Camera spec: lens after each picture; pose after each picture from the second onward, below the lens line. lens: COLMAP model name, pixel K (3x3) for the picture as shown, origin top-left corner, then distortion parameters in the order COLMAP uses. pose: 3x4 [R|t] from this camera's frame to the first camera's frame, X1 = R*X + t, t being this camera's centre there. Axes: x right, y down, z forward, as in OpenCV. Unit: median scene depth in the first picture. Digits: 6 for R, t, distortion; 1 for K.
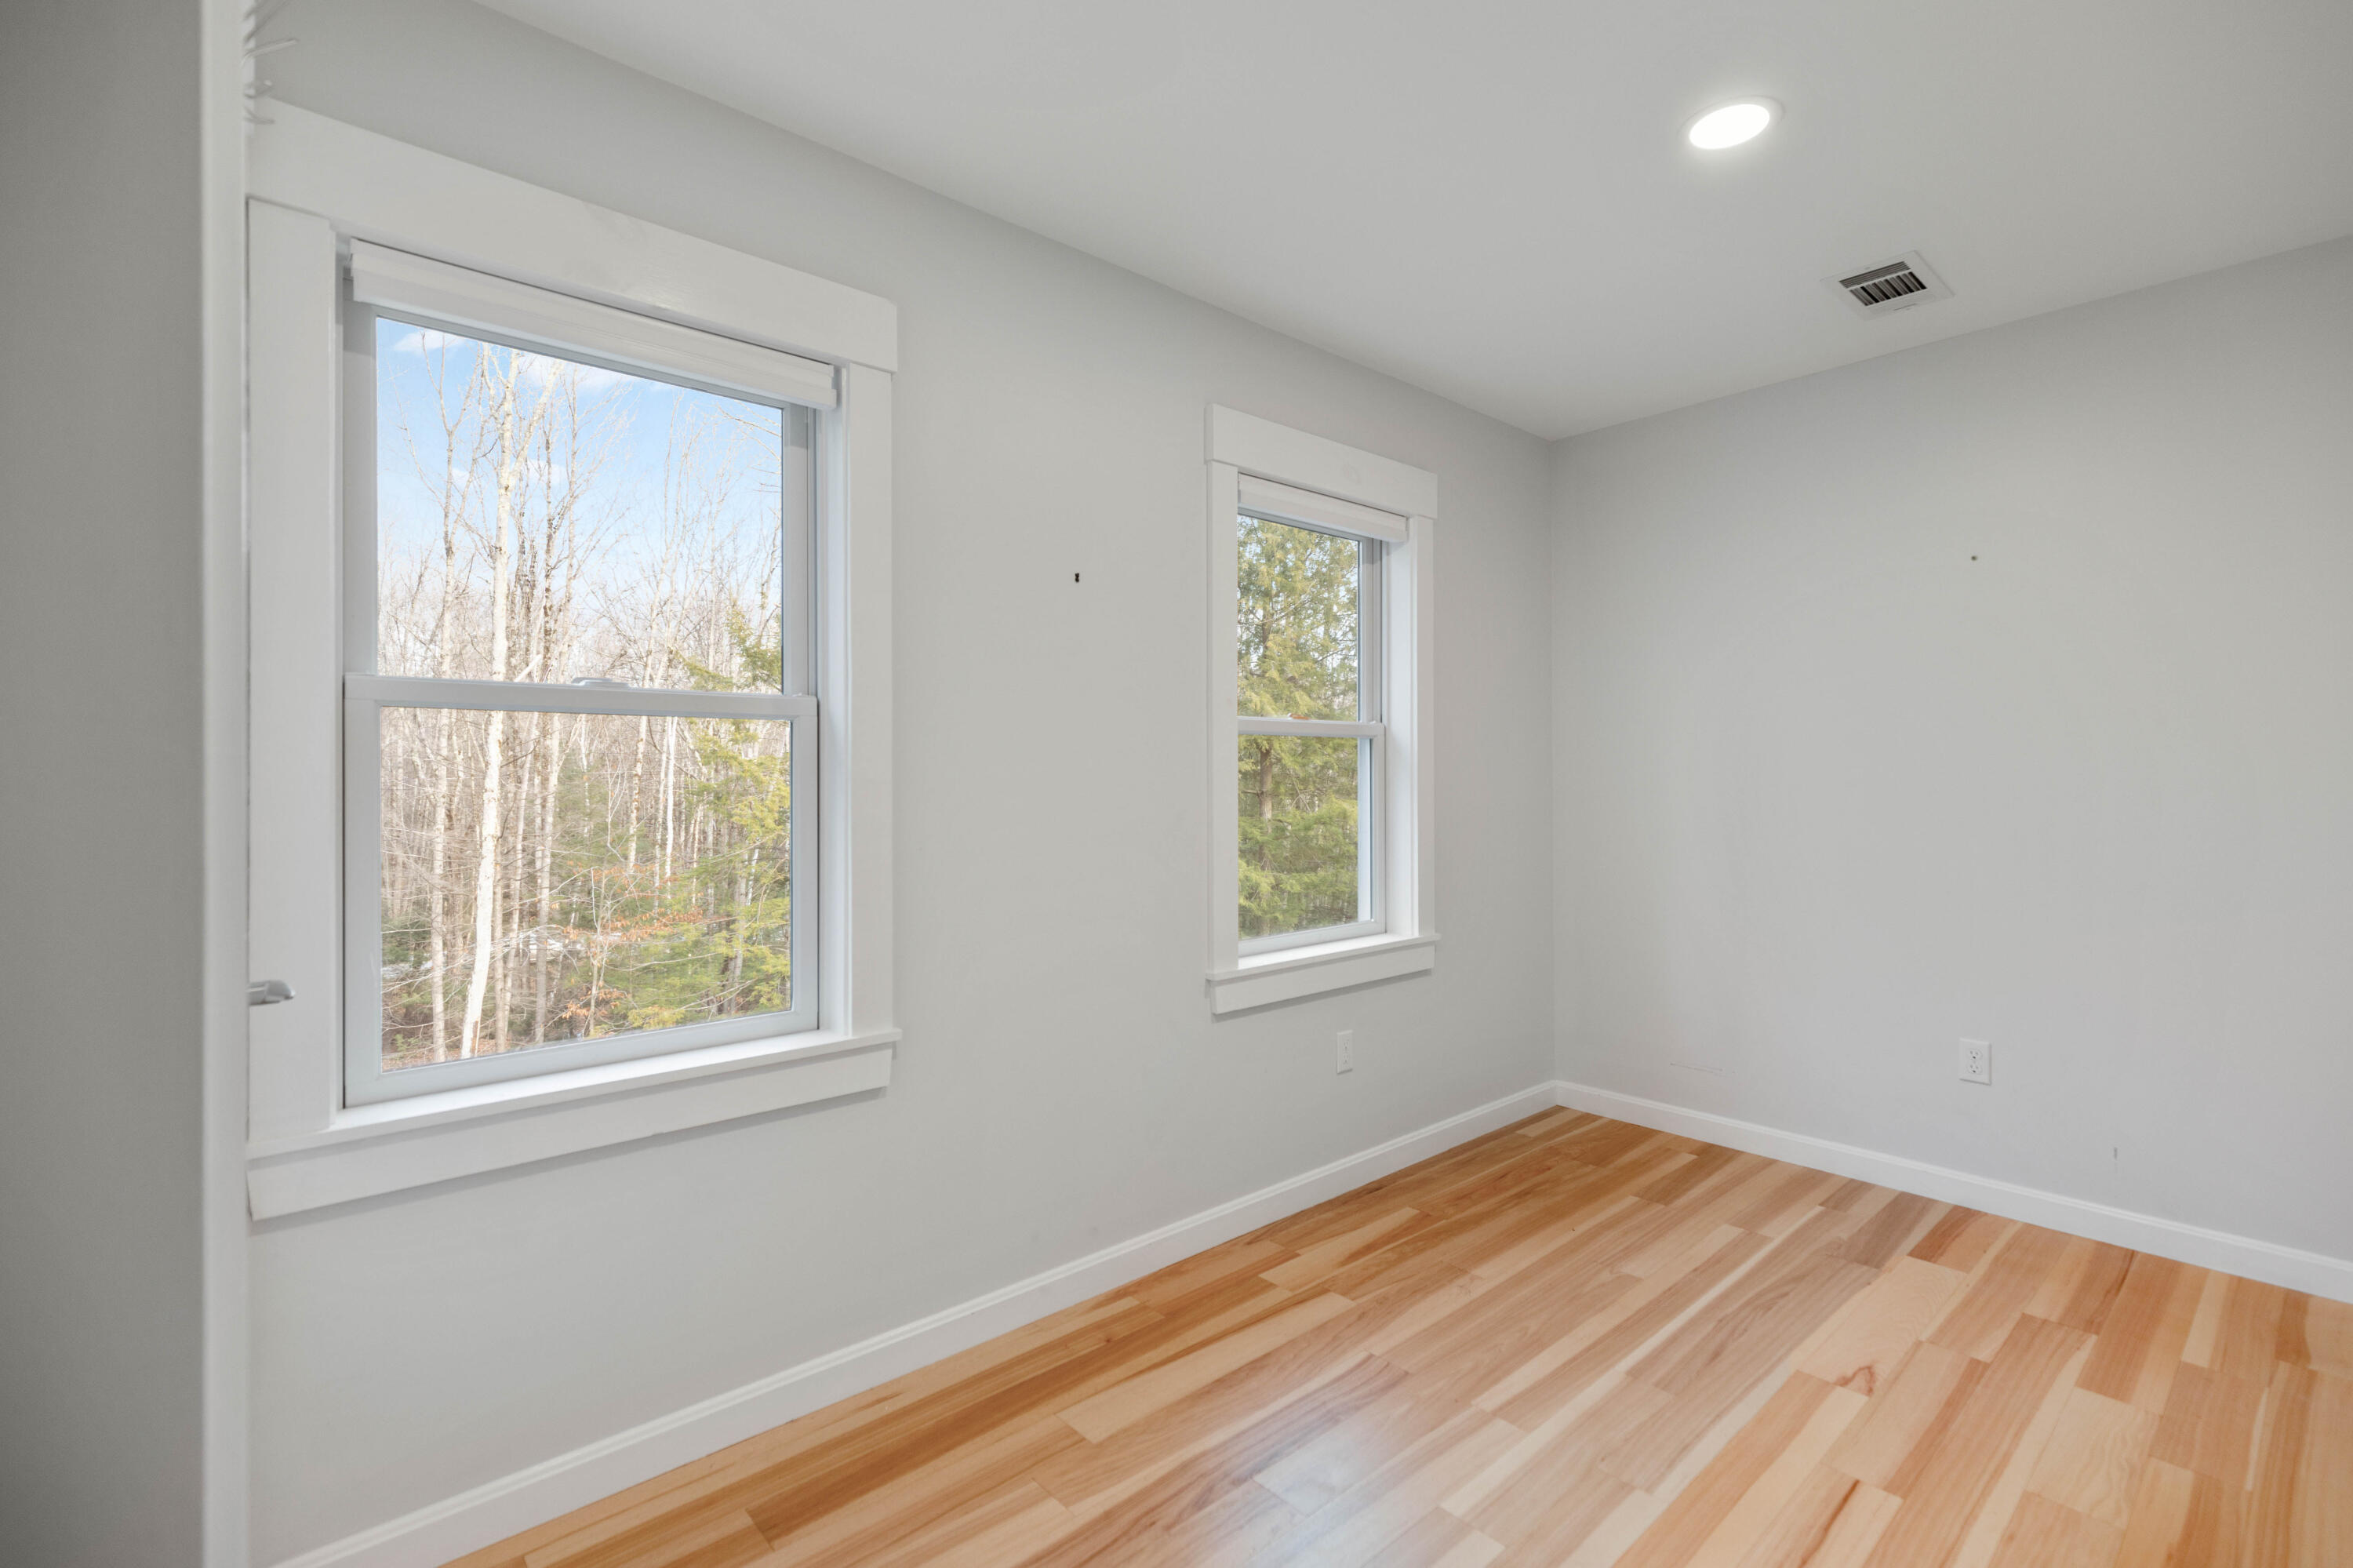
lens RADIAL K [[1048.0, 0, 1195.2], [0, 1048.0, 774.3], [0, 0, 1]] dist [0.002612, -0.000972]
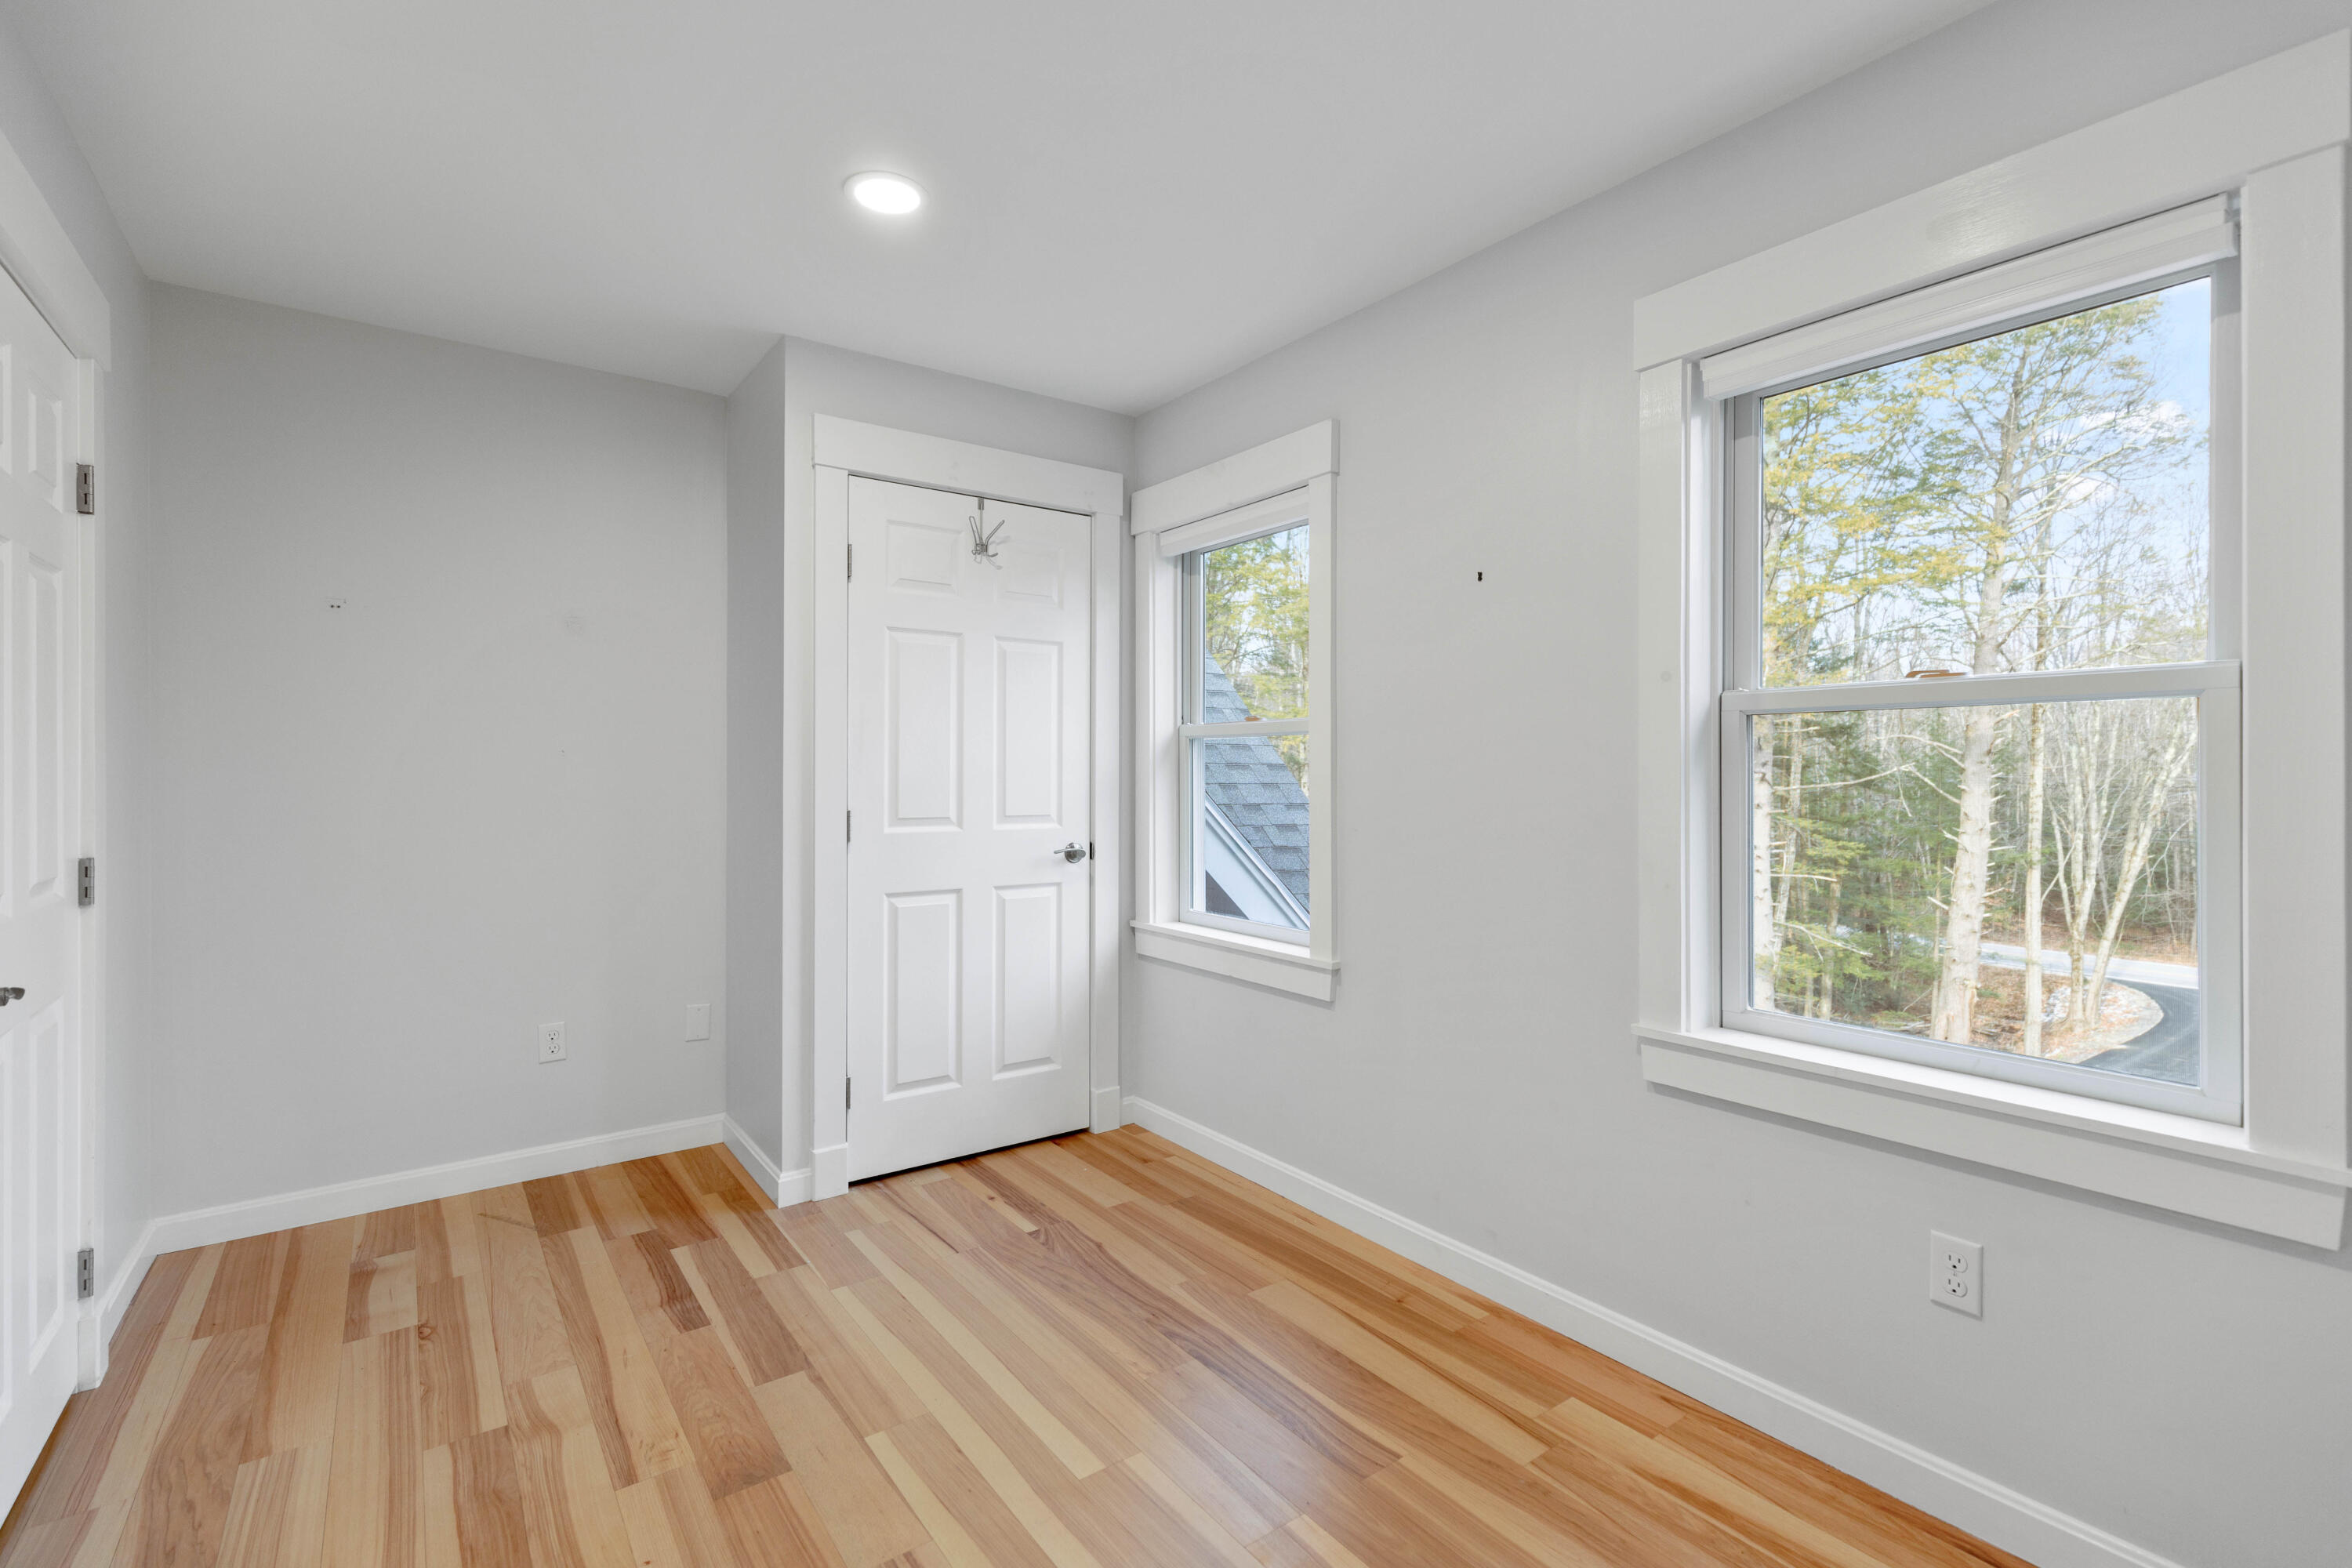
lens RADIAL K [[1047.5, 0, 1194.7], [0, 1047.5, 774.3], [0, 0, 1]] dist [0.002612, -0.000972]
pose [[-0.089389, 0.004525, -0.995986, 0.957295], [-0.000040, 0.999990, 0.004547, -0.001505], [0.995997, 0.000447, -0.089388, 0.851468]]
